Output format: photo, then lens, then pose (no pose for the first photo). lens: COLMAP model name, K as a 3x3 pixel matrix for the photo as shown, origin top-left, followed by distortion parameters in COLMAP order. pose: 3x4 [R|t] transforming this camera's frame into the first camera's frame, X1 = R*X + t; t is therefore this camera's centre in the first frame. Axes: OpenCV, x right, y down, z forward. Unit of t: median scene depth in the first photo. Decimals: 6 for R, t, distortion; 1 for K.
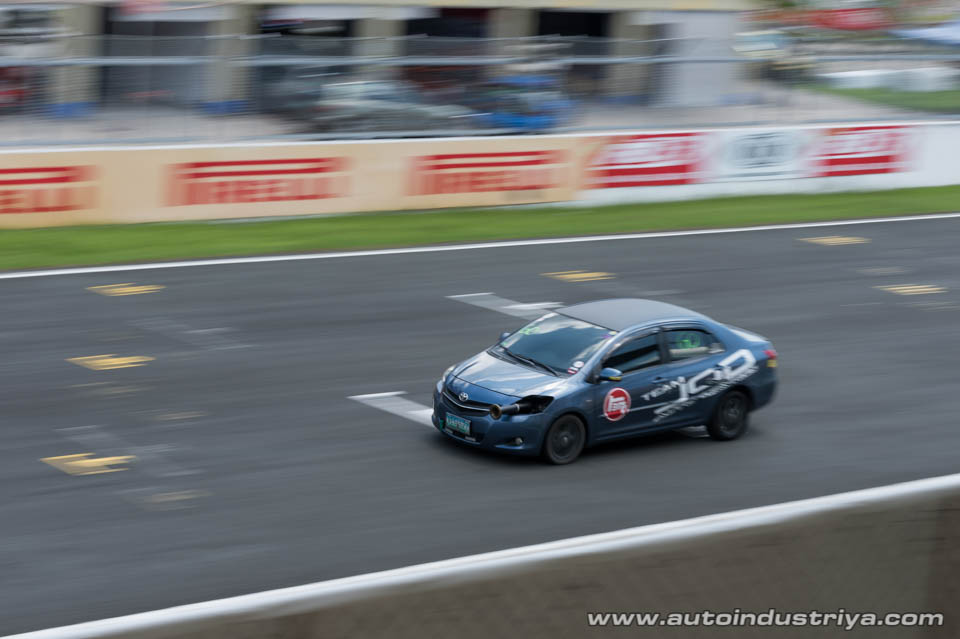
lens RADIAL K [[2796.2, 0, 480.6], [0, 2796.2, 320.9], [0, 0, 1]] dist [0.042523, 0.000000]
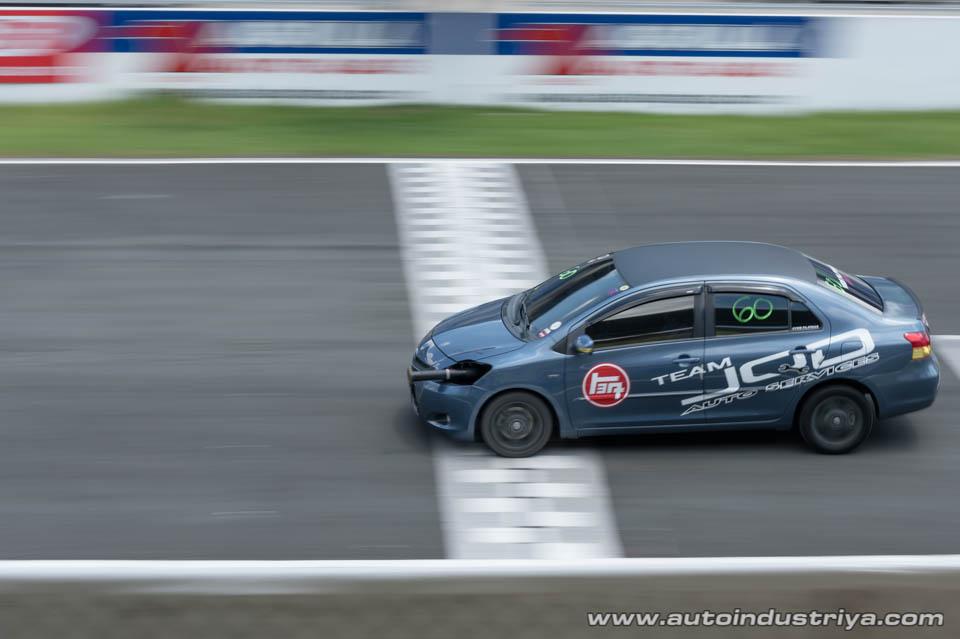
lens RADIAL K [[2796.2, 0, 477.0], [0, 2796.2, 314.6], [0, 0, 1]] dist [0.042523, 0.000000]
pose [[0.827088, 0.102491, -0.552650, 0.422014], [-0.076262, 0.994605, 0.070321, -0.037481], [0.556875, -0.016016, 0.830442, 0.369888]]
